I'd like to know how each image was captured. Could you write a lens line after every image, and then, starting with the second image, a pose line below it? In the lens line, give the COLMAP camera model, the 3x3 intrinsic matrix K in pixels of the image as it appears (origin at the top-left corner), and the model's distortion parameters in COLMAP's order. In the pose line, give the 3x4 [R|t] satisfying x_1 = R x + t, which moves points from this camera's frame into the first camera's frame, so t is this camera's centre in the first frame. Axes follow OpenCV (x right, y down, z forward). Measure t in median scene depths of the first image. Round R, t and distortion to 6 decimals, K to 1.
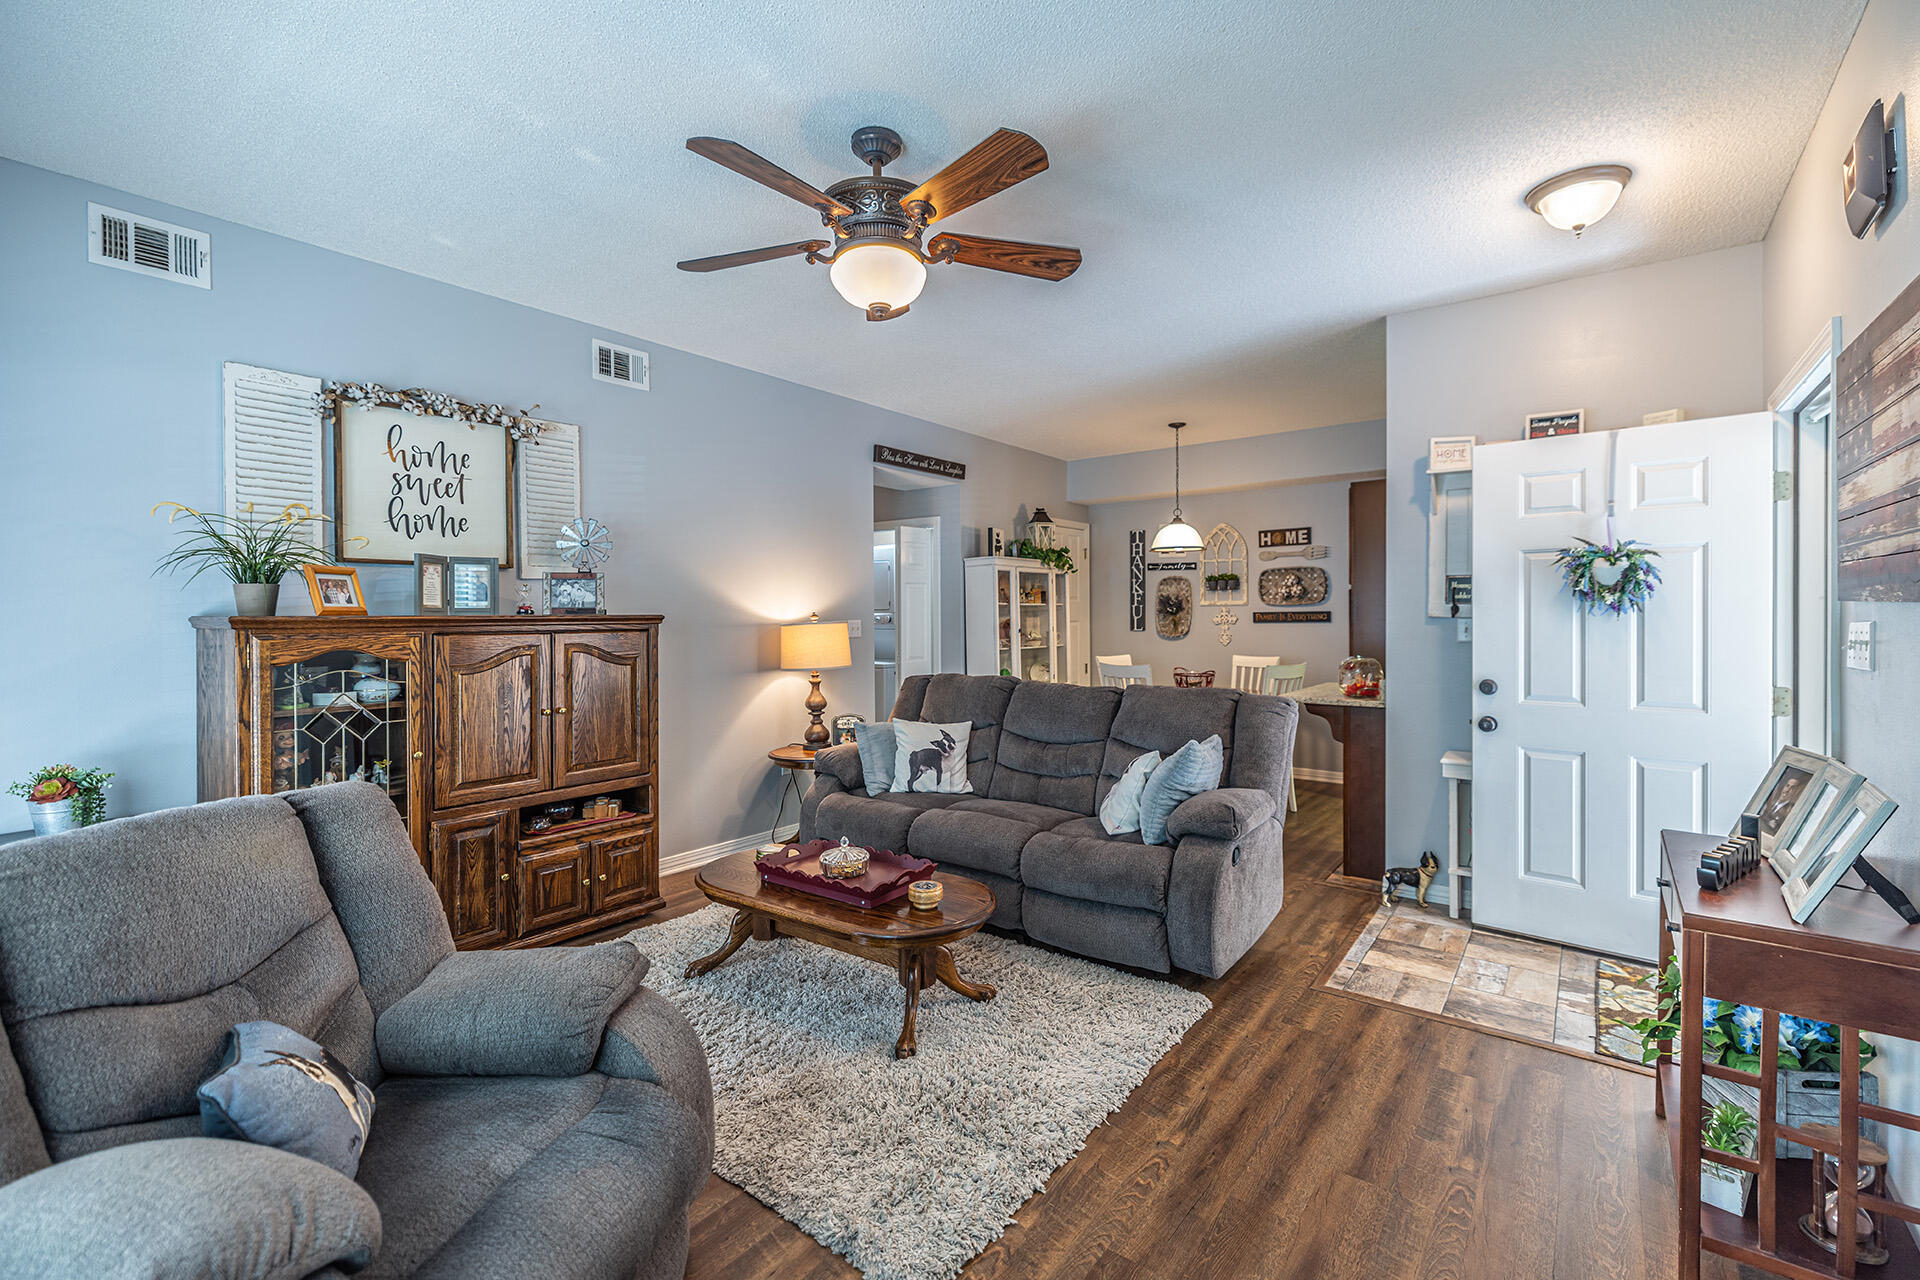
lens RADIAL K [[829.2, 0, 950.5], [0, 829.2, 629.3], [0, 0, 1]] dist [0.001218, -0.001734]
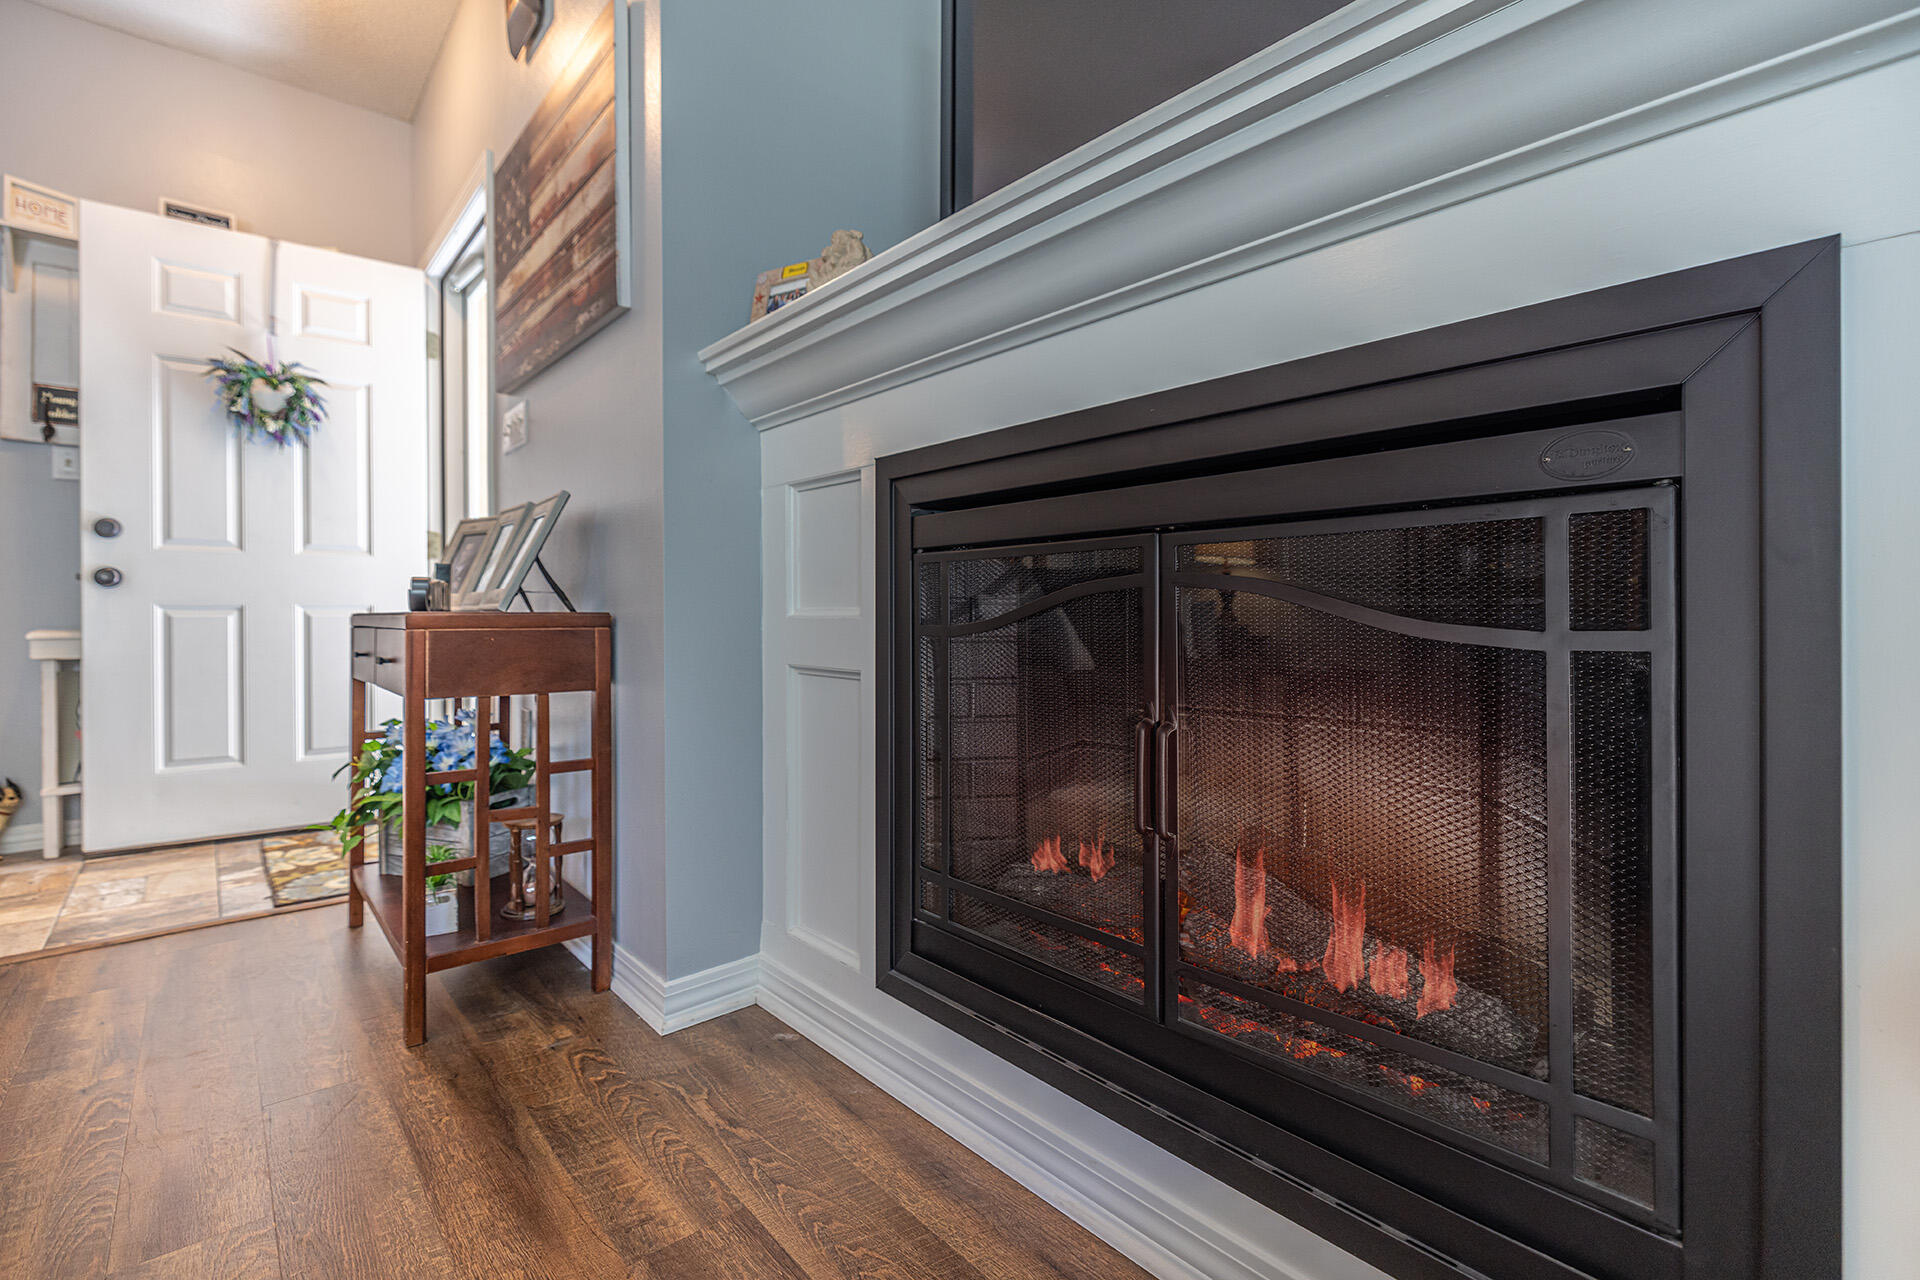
lens RADIAL K [[829.2, 0, 950.5], [0, 829.2, 629.3], [0, 0, 1]] dist [0.001218, -0.001734]
pose [[0.177922, -0.001117, 0.984044, 0.051859], [0.009802, 0.999952, -0.000637, 0.187951], [-0.983996, 0.009758, 0.177924, 0.131281]]
